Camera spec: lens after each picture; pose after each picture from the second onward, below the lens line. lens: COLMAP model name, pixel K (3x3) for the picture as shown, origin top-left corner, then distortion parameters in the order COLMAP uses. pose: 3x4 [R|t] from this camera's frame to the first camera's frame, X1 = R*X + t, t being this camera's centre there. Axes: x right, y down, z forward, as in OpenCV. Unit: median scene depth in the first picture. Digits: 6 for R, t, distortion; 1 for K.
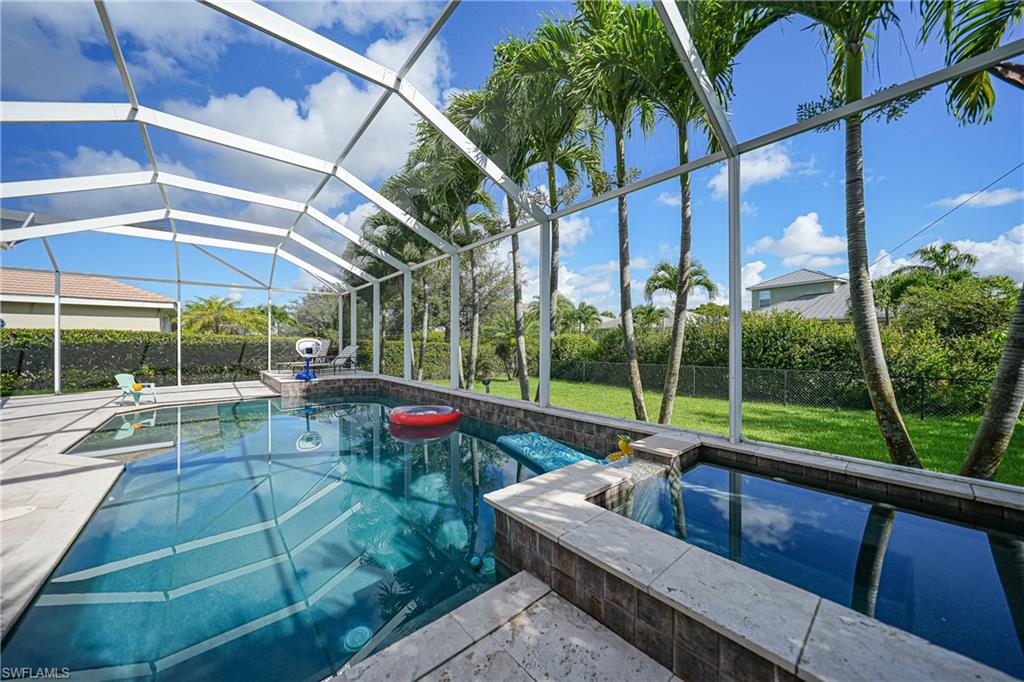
lens RADIAL K [[362.4, 0, 518.0], [0, 362.4, 340.8], [0, 0, 1]] dist [-0.017884, 0.002564]
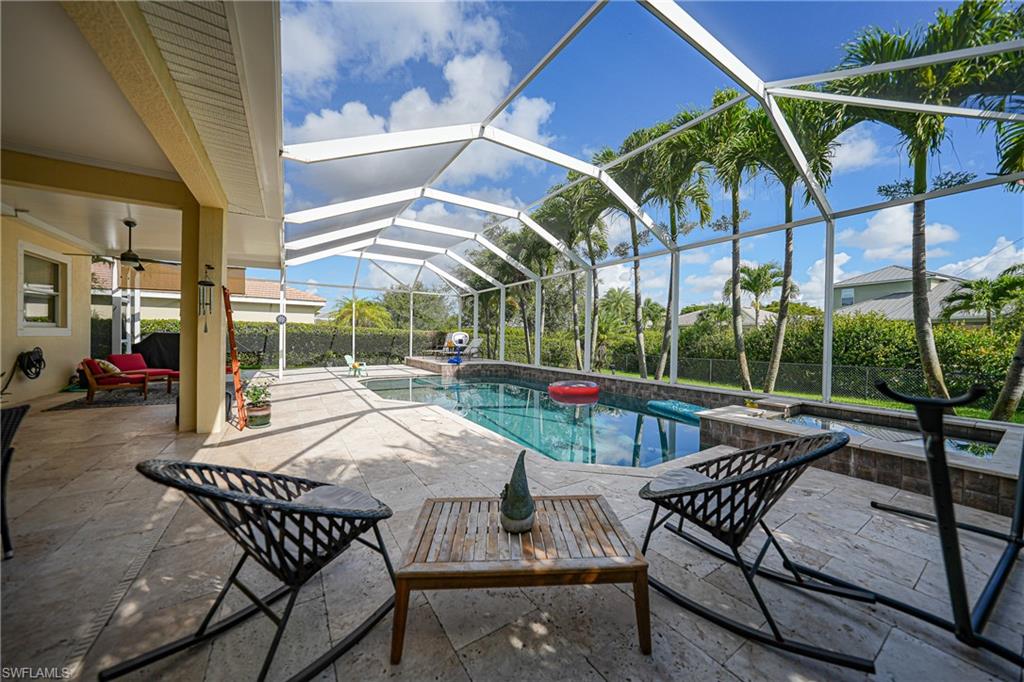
lens RADIAL K [[362.4, 0, 515.1], [0, 362.4, 341.1], [0, 0, 1]] dist [-0.017884, 0.002564]
pose [[0.989346, 0.019099, -0.144323, -0.182006], [-0.016972, 0.999729, 0.015949, 0.002107], [0.144589, -0.013330, 0.989402, -0.259178]]
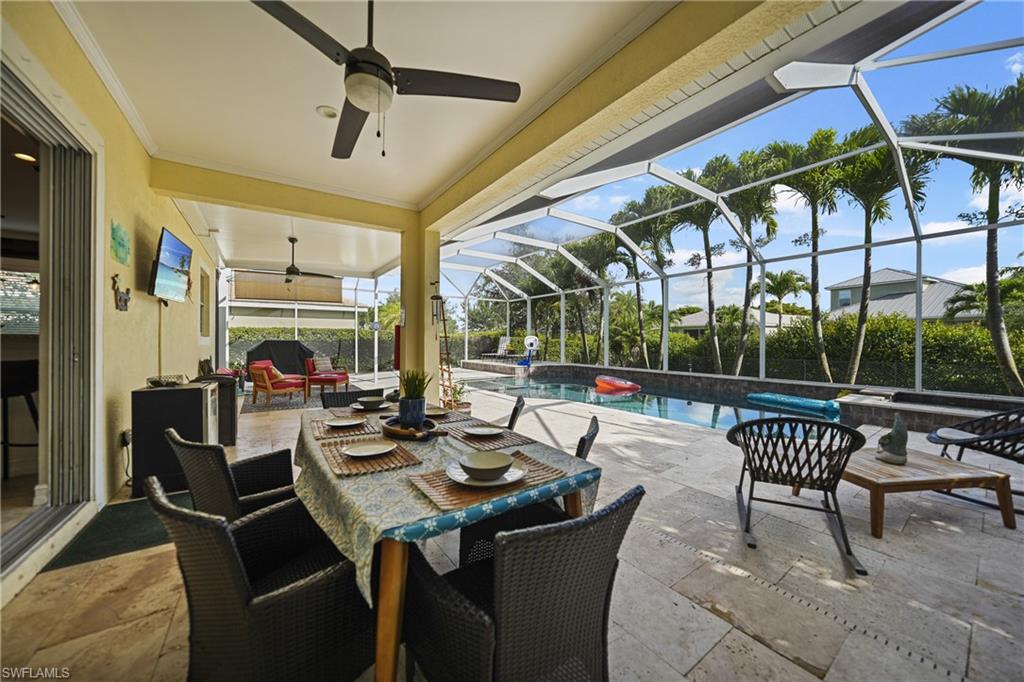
lens RADIAL K [[362.4, 0, 518.2], [0, 362.4, 340.6], [0, 0, 1]] dist [-0.017884, 0.002564]
pose [[0.994524, 0.004909, -0.104394, -0.456105], [-0.004169, 0.999965, 0.007306, 0.001516], [0.104427, -0.006831, 0.994509, -0.382564]]
